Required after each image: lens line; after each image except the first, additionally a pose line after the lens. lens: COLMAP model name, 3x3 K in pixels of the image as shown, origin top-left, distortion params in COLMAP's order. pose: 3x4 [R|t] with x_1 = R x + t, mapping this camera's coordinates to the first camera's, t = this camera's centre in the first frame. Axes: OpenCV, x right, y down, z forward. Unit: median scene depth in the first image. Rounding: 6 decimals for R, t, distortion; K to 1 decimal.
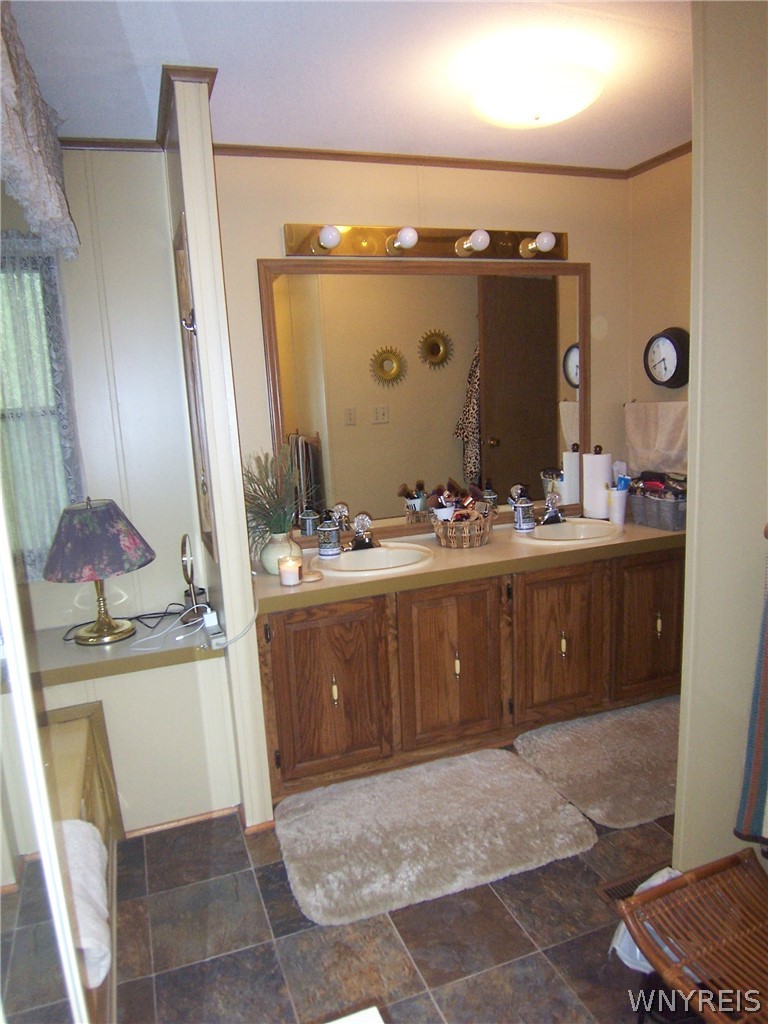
lens RADIAL K [[686.1, 0, 375.6], [0, 686.1, 510.8], [0, 0, 1]] dist [-0.018537, -0.036249]
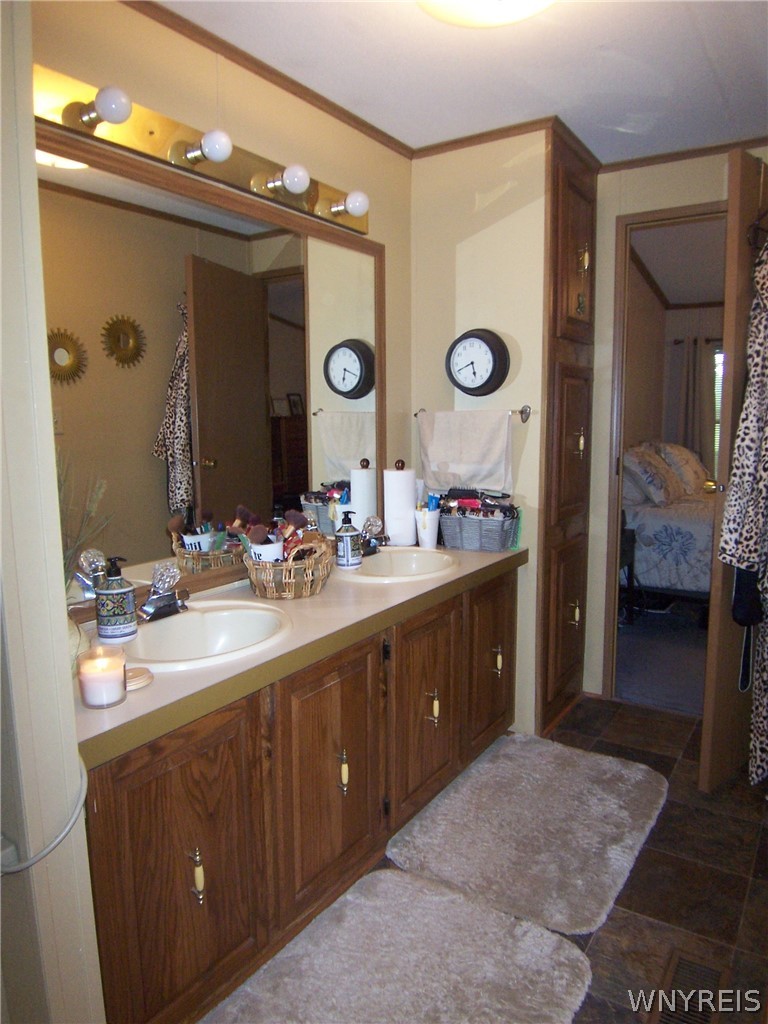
lens RADIAL K [[686.1, 0, 394.7], [0, 686.1, 507.2], [0, 0, 1]] dist [-0.018537, -0.036249]
pose [[0.799187, -0.031075, 0.600278, -0.213328], [0.066363, 0.997119, -0.036734, -0.006621], [-0.597407, 0.069194, 0.798947, 0.365998]]
